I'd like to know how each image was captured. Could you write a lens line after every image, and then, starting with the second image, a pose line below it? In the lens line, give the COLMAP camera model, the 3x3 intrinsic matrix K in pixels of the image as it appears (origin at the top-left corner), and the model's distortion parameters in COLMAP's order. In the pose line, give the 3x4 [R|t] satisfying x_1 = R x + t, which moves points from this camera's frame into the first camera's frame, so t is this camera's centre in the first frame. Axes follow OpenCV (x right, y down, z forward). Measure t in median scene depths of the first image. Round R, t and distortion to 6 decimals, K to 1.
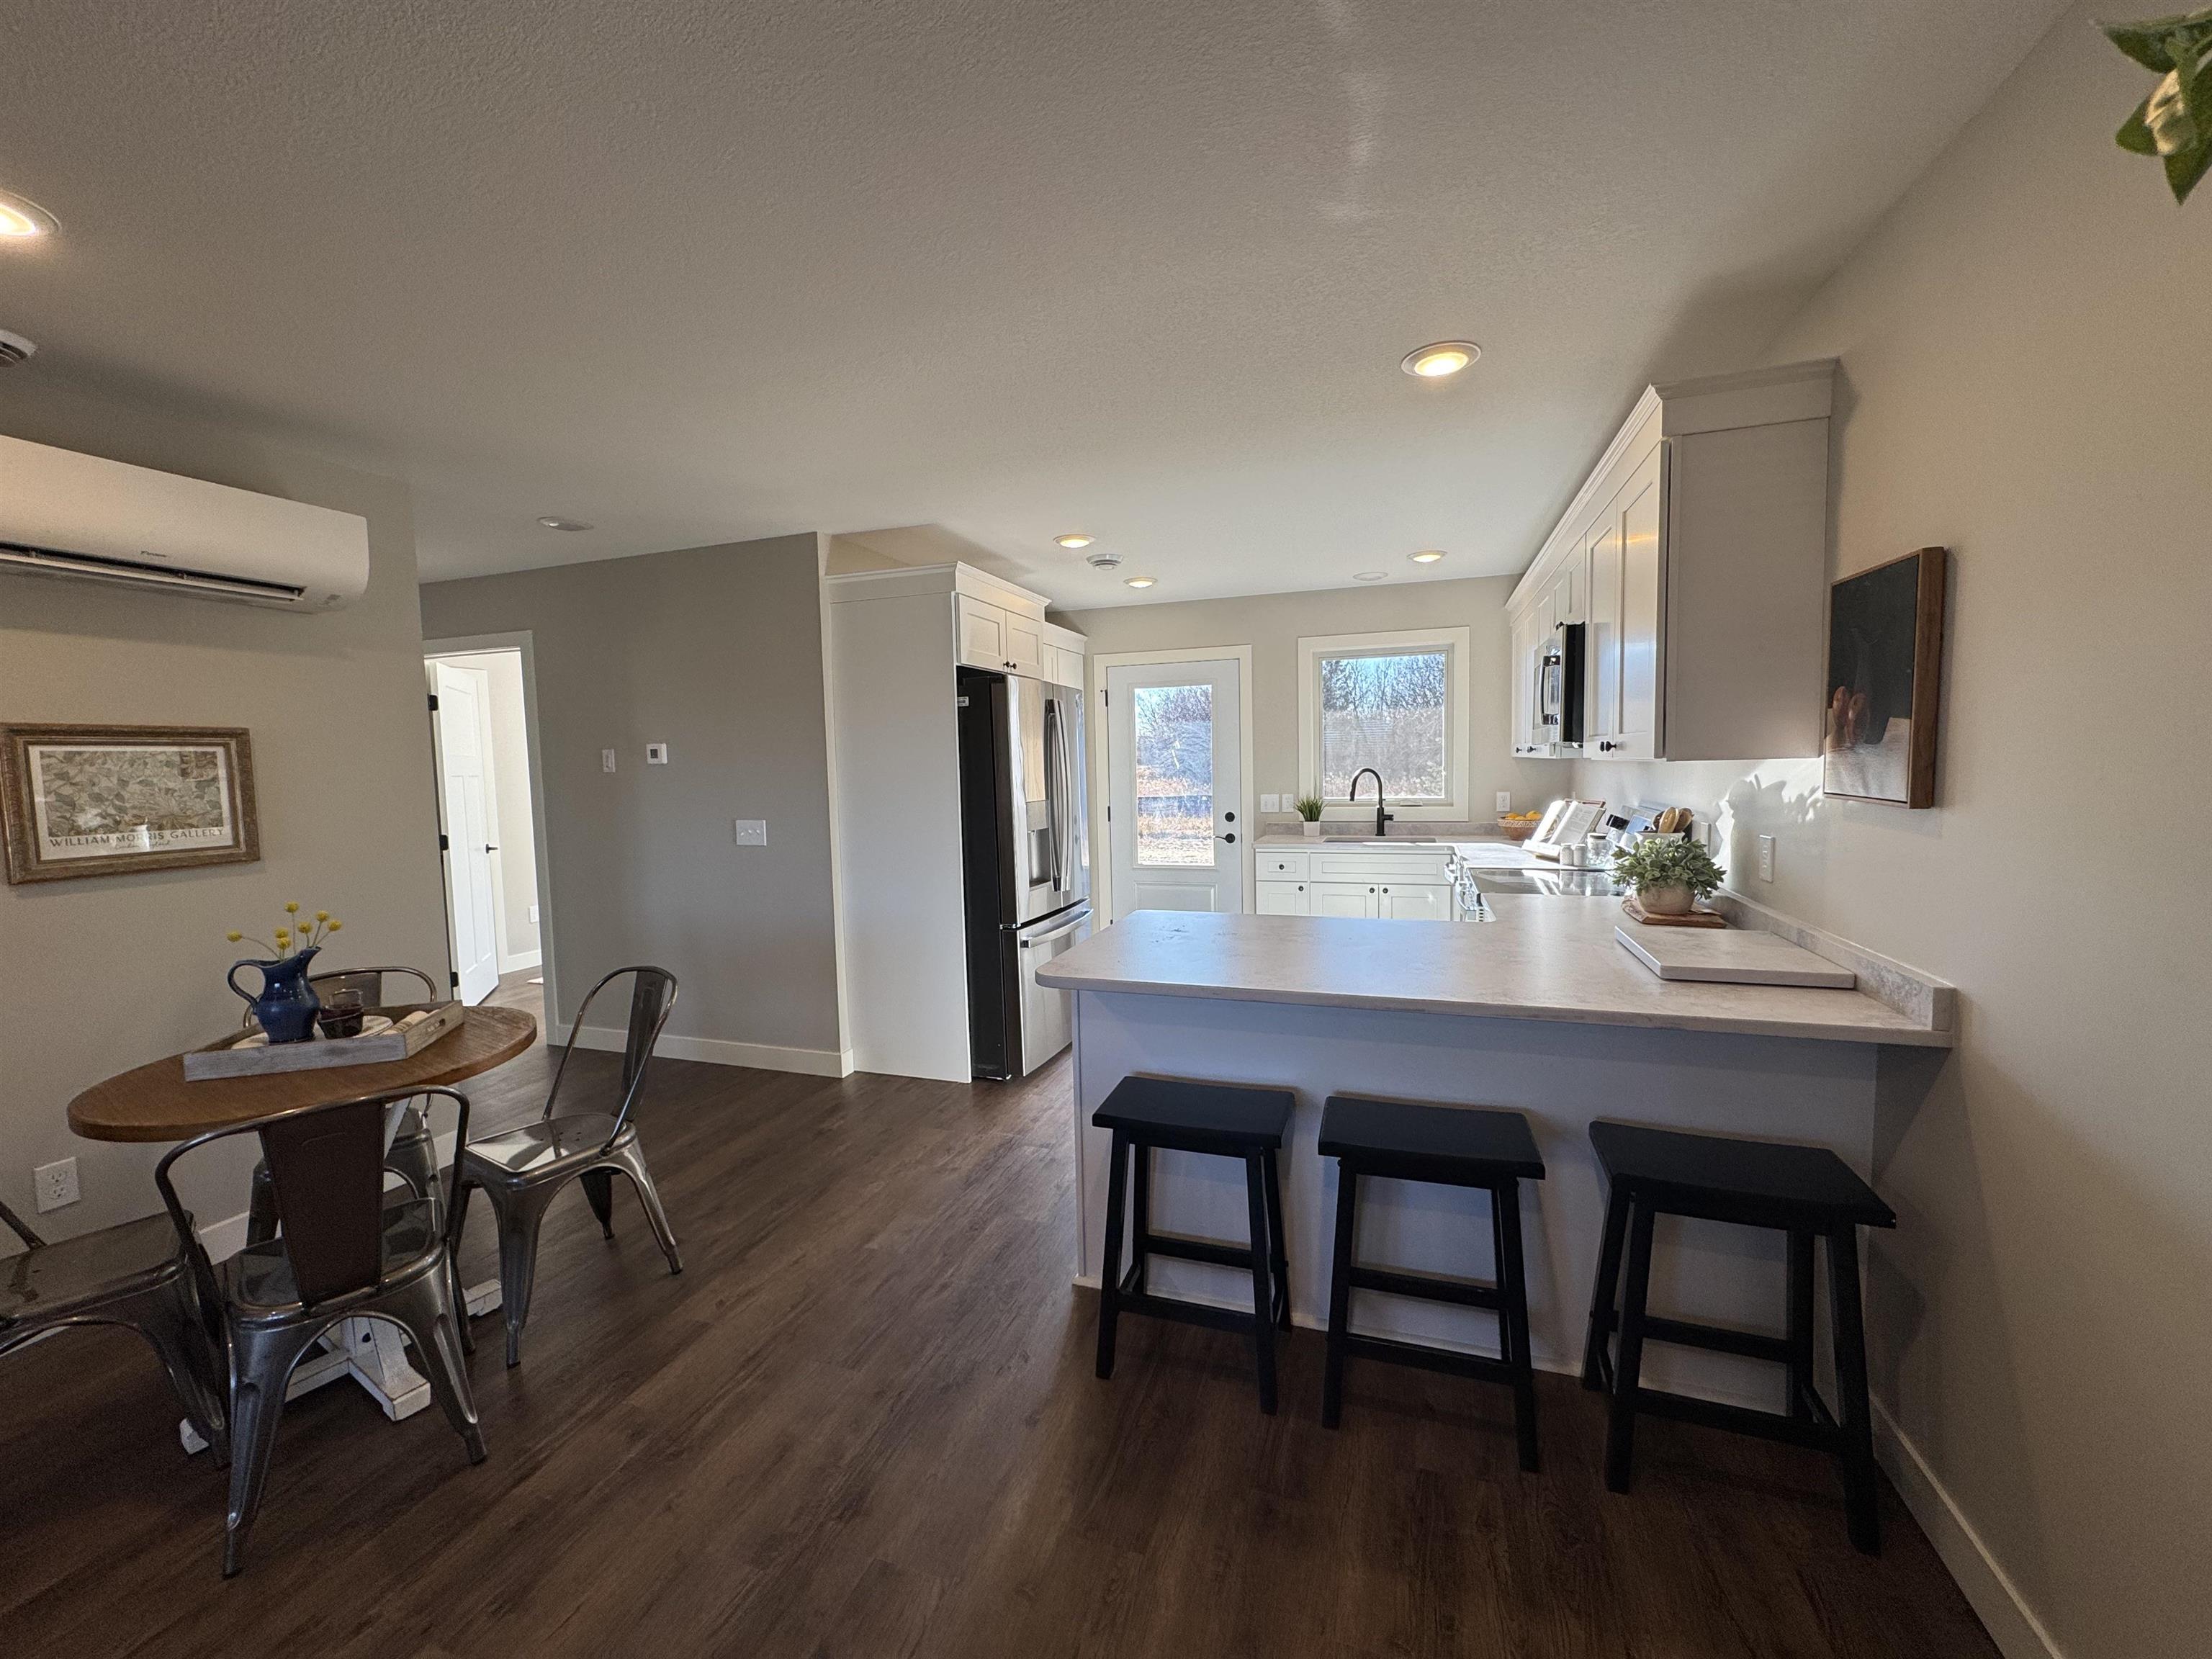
lens RADIAL K [[877.6, 0, 1101.0], [0, 877.6, 820.9], [0, 0, 1]] dist [-0.000826, -0.000112]
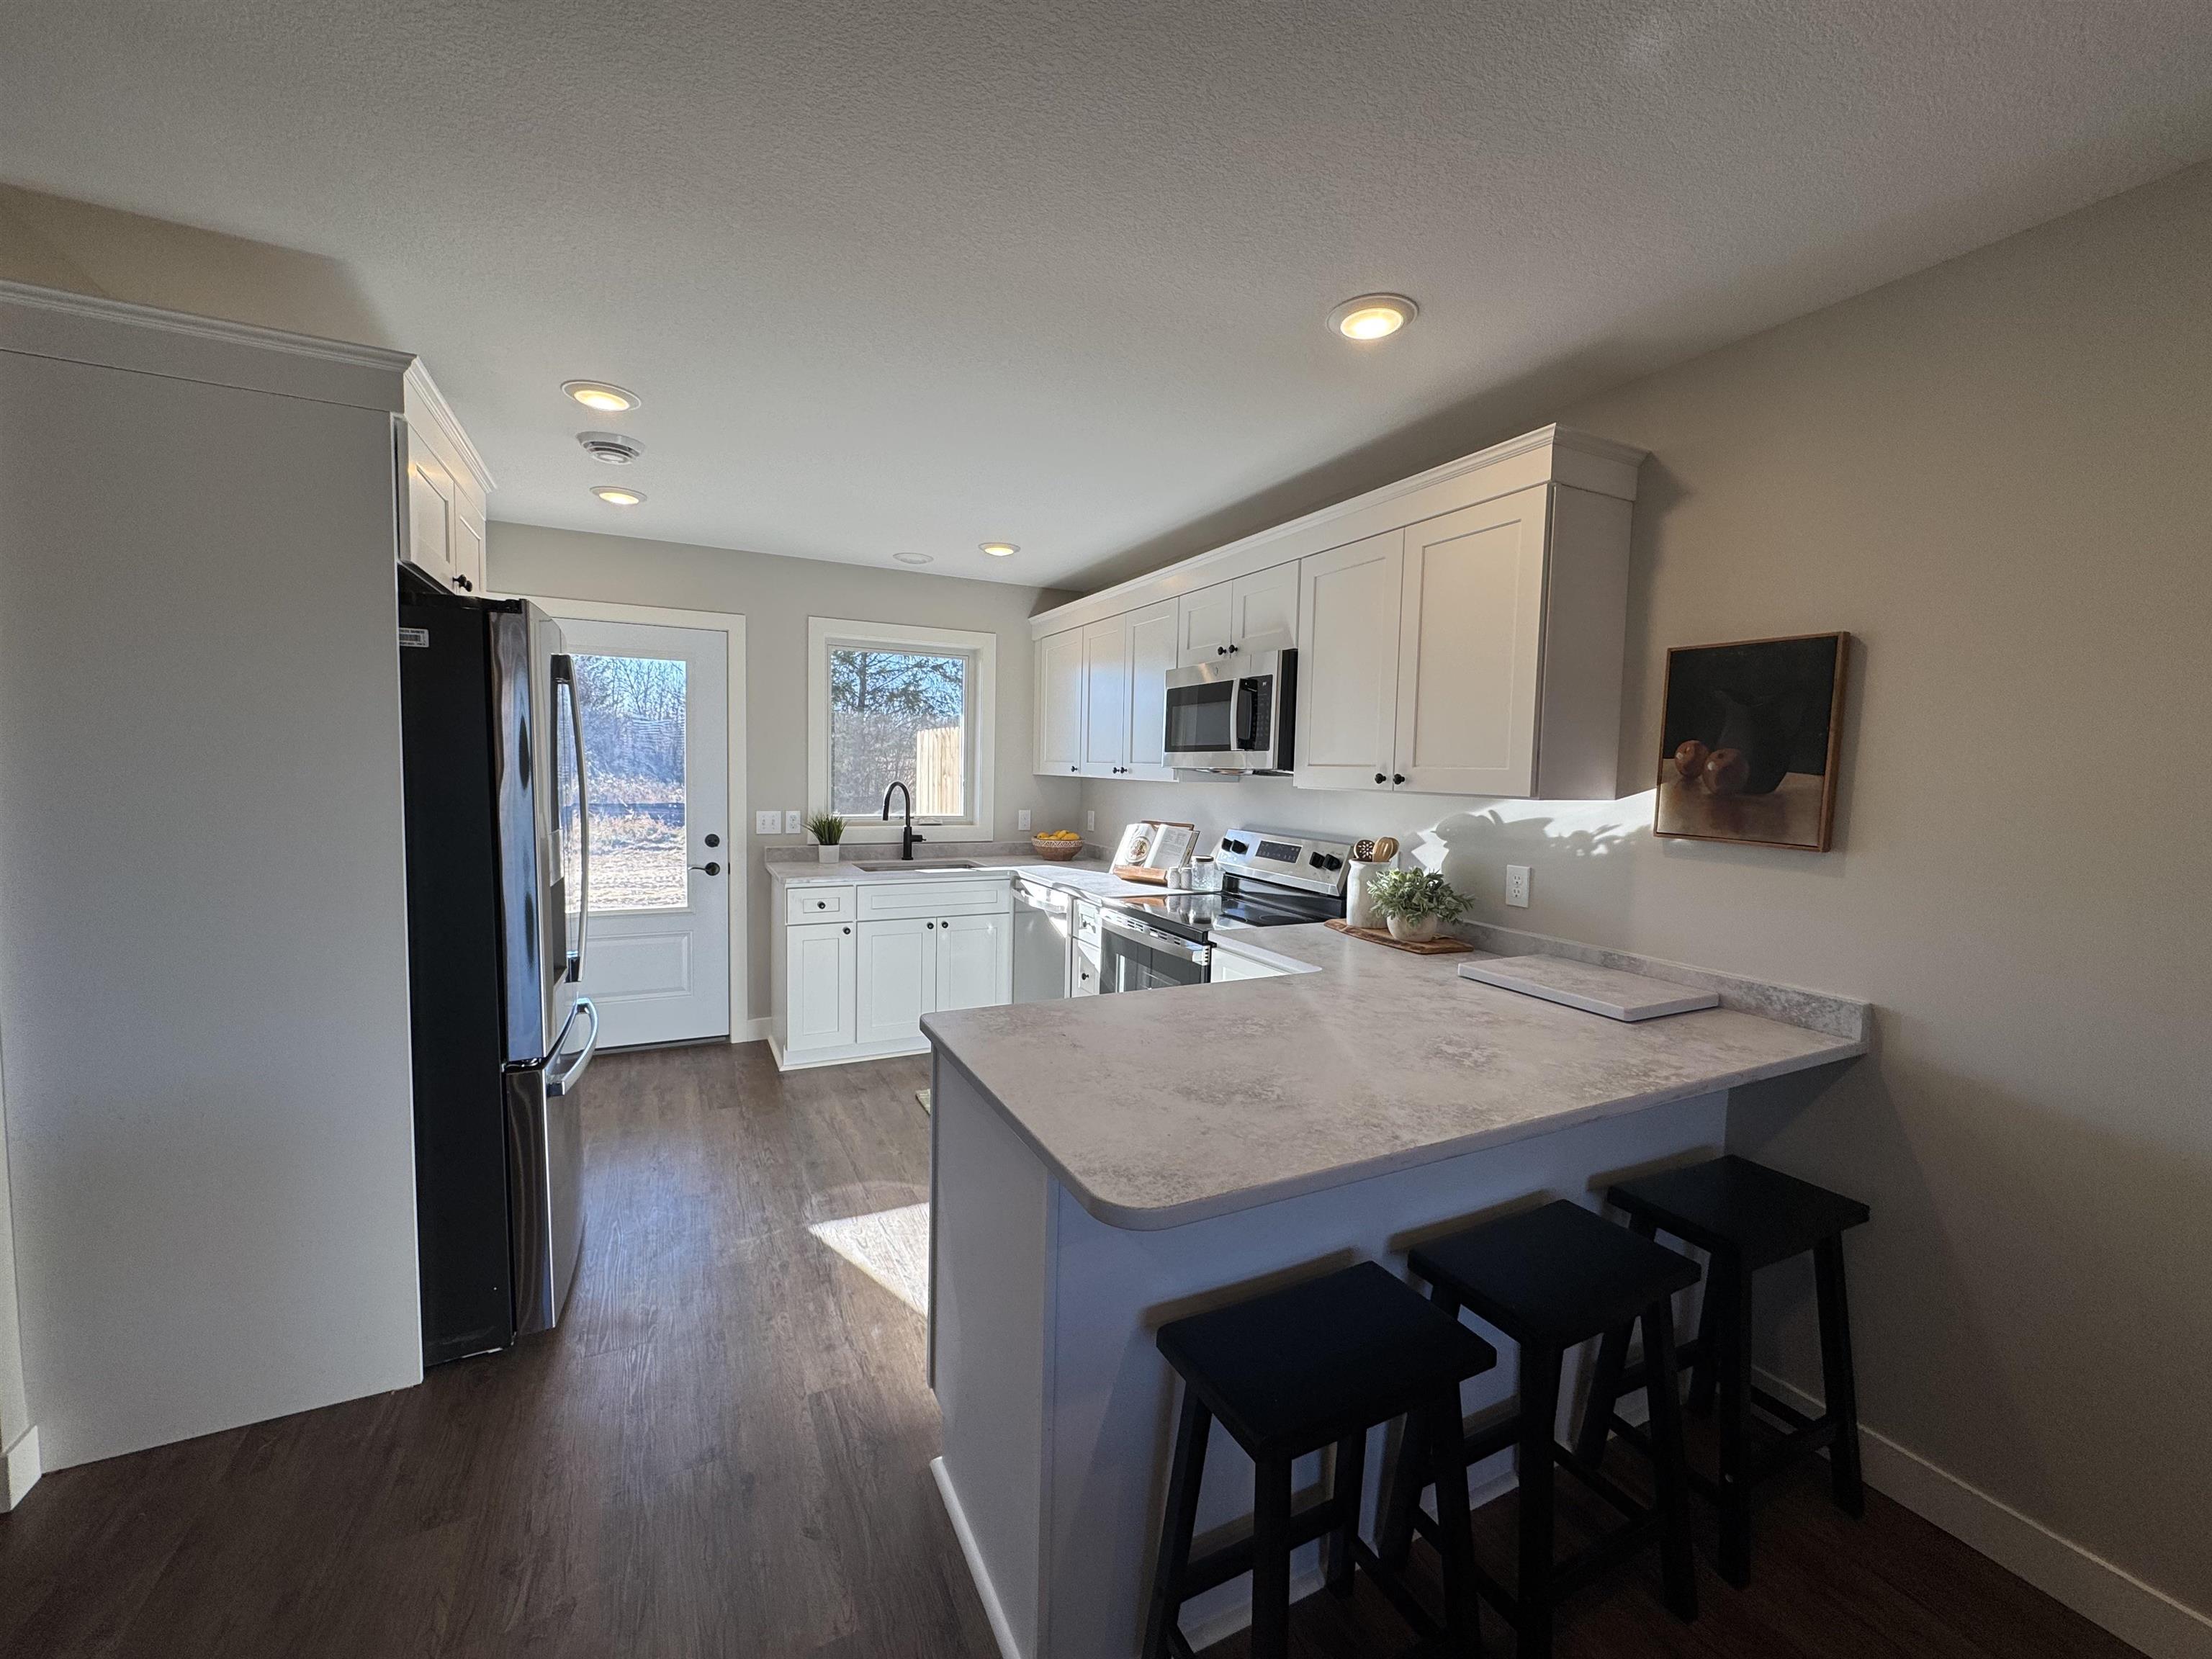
lens RADIAL K [[884.5, 0, 1101.0], [0, 884.5, 815.2], [0, 0, 1]] dist [-0.001767, -0.000147]
pose [[0.698275, -0.000081, 0.715830, -0.238605], [0.008632, 0.999928, -0.008307, -0.024941], [-0.715777, 0.011980, 0.698226, 0.348450]]
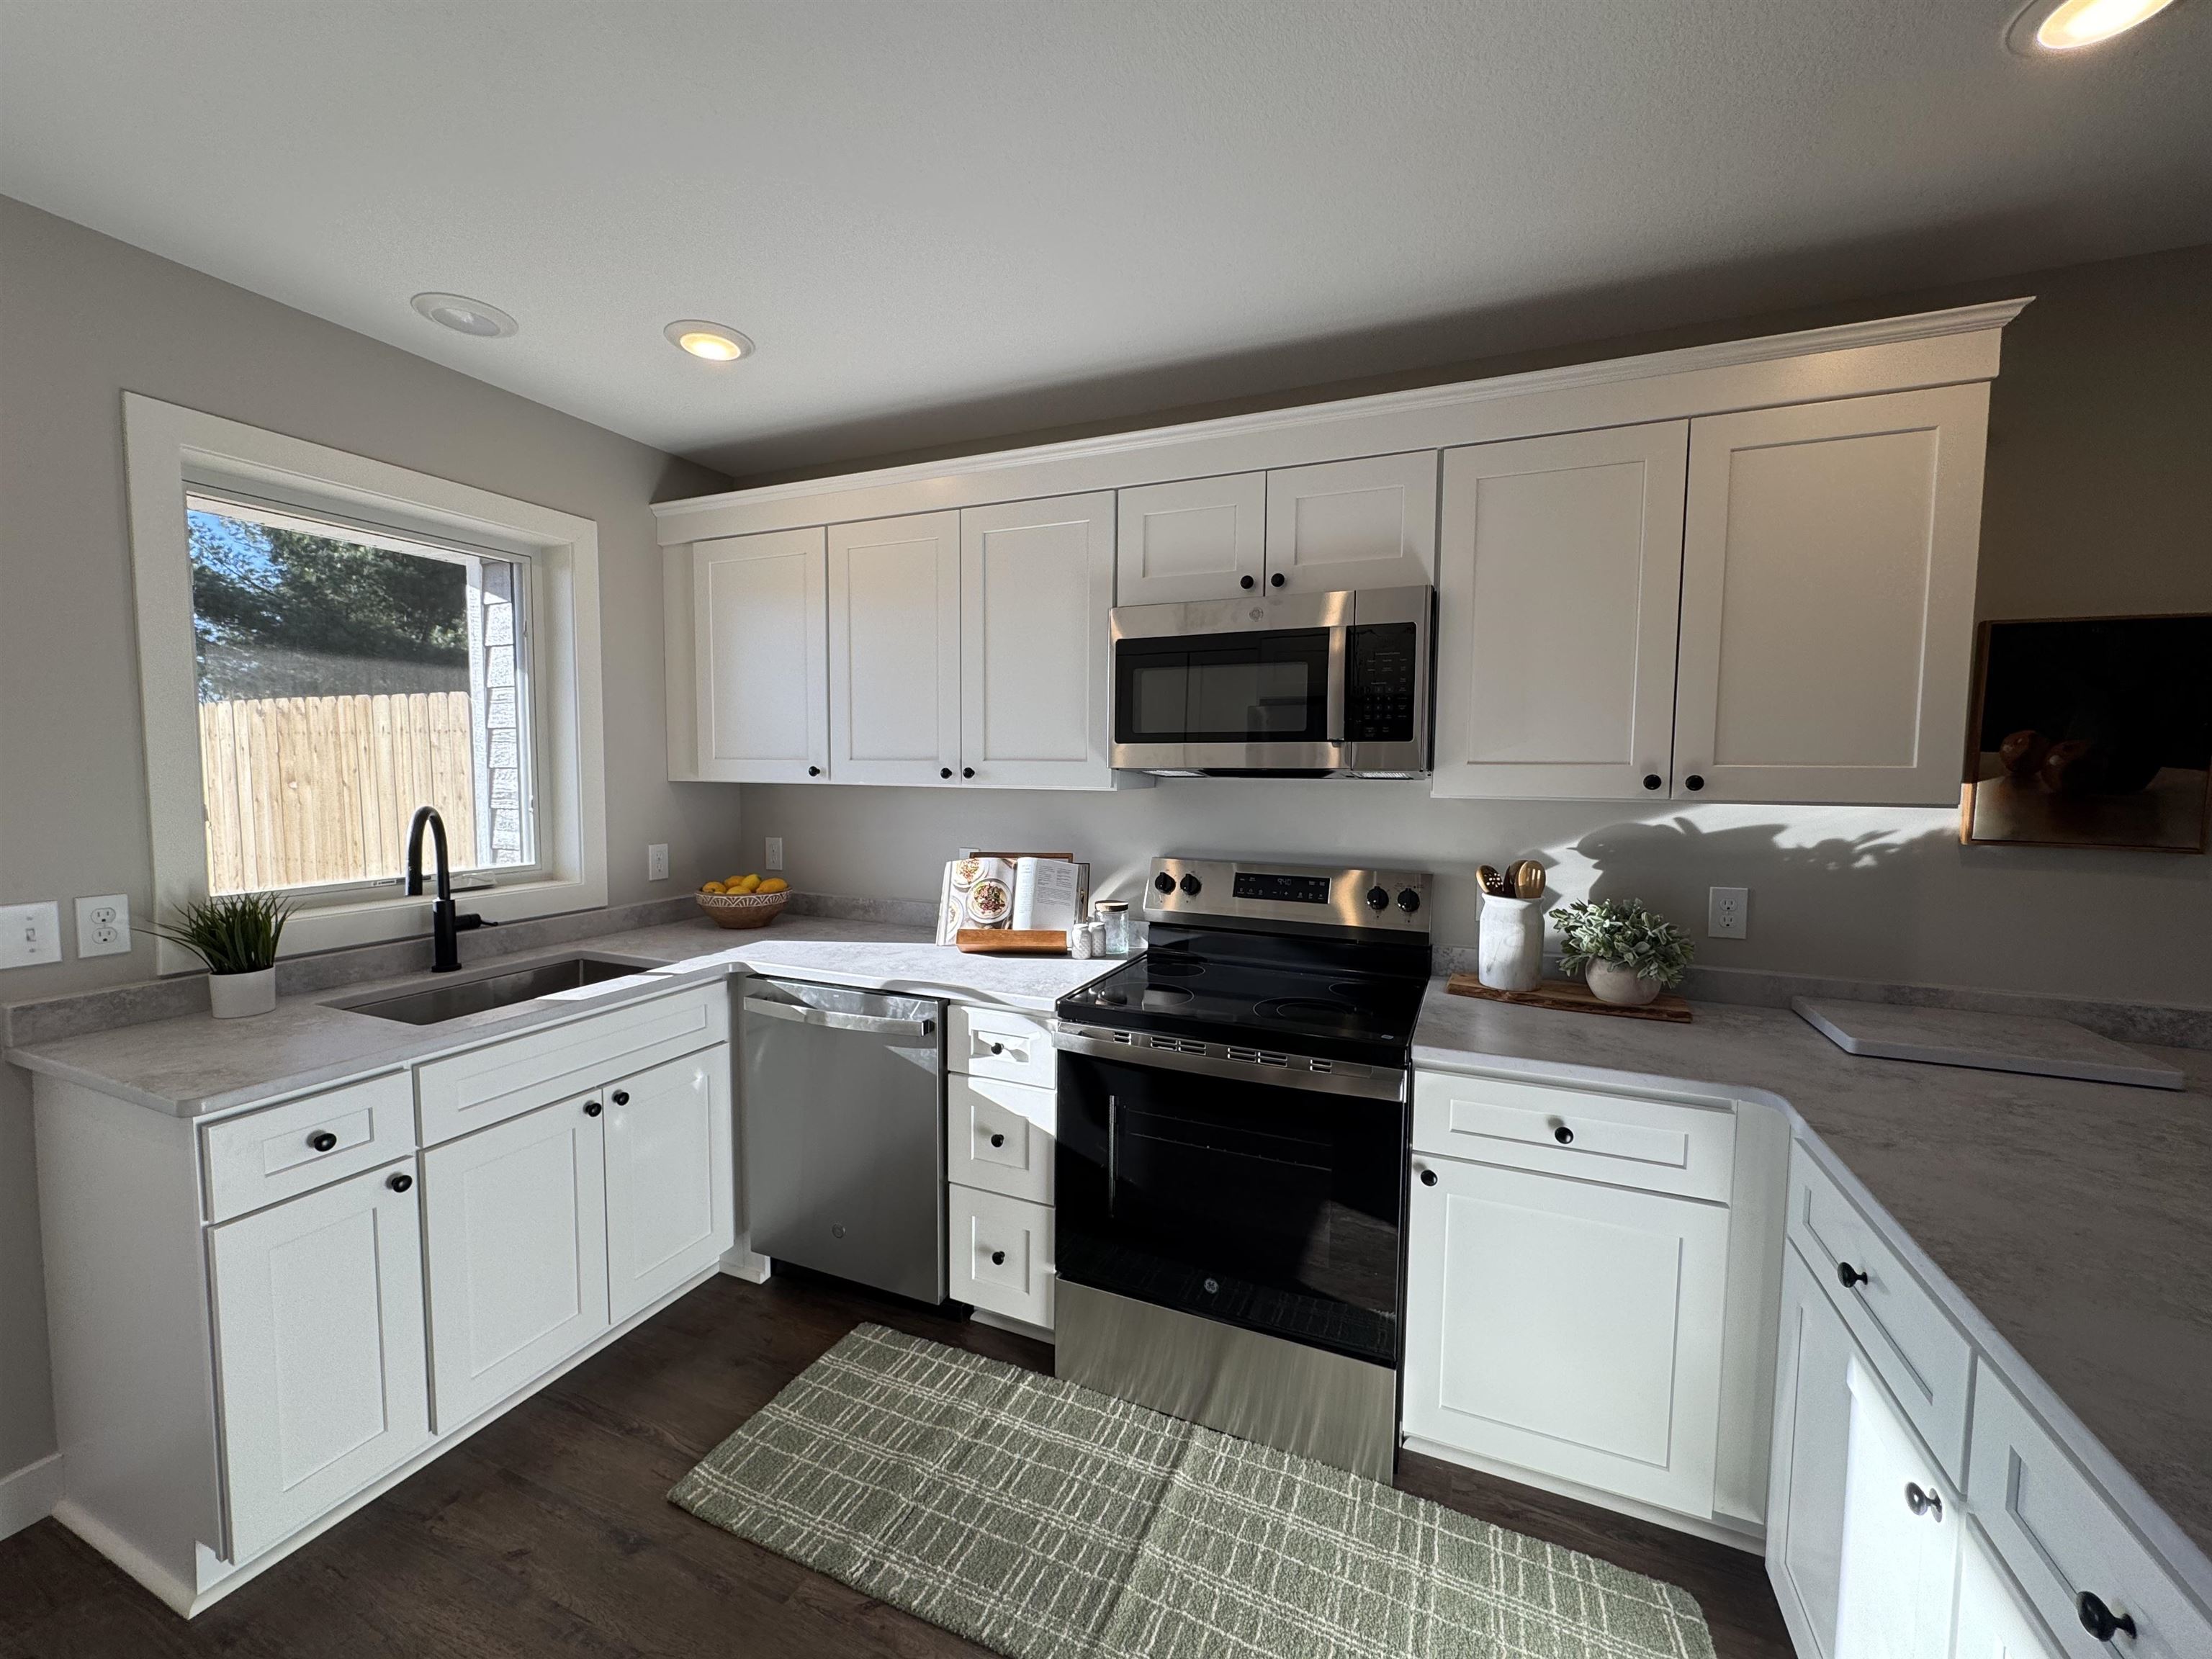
lens RADIAL K [[884.5, 0, 1101.0], [0, 884.5, 815.2], [0, 0, 1]] dist [-0.001767, -0.000147]
pose [[0.072112, -0.035098, 0.996779, -0.095989], [0.057970, 0.997839, 0.030941, -0.069371], [-0.995710, 0.055552, 0.073991, 0.909433]]
